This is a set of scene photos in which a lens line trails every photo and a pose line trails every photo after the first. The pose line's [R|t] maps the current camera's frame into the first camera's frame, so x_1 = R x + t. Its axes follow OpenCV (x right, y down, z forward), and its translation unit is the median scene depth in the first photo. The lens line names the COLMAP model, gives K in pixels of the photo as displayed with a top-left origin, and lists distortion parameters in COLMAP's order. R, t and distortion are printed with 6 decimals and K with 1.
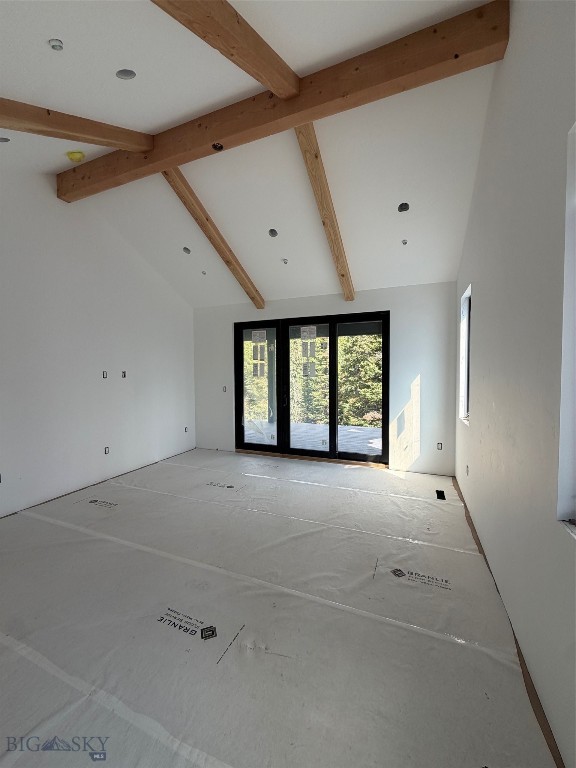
lens RADIAL K [[308.0, 0, 285.8], [0, 308.0, 385.0], [0, 0, 1]] dist [-0.001908, -0.000073]
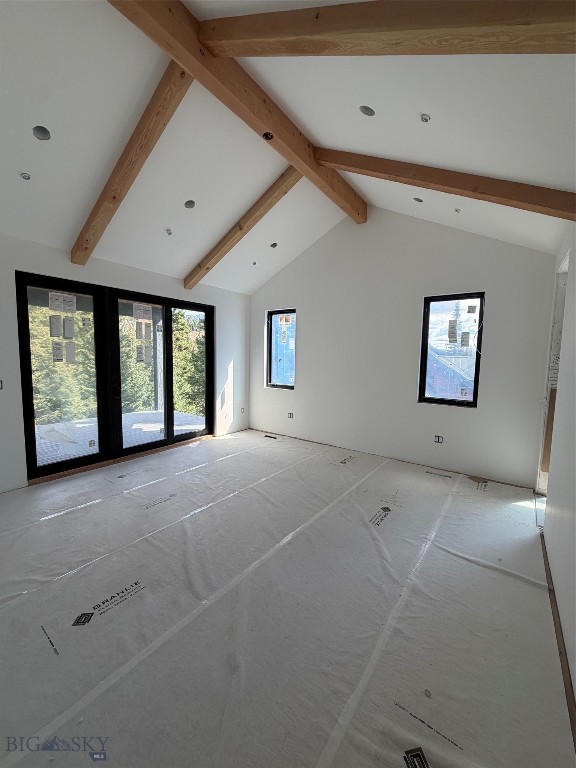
lens RADIAL K [[308.0, 0, 290.6], [0, 308.0, 385.5], [0, 0, 1]] dist [-0.001908, -0.000073]
pose [[0.219443, -0.080755, 0.972277, -0.749546], [0.024106, 0.996713, 0.077344, -0.018445], [-0.975328, 0.006465, 0.220668, 0.422648]]
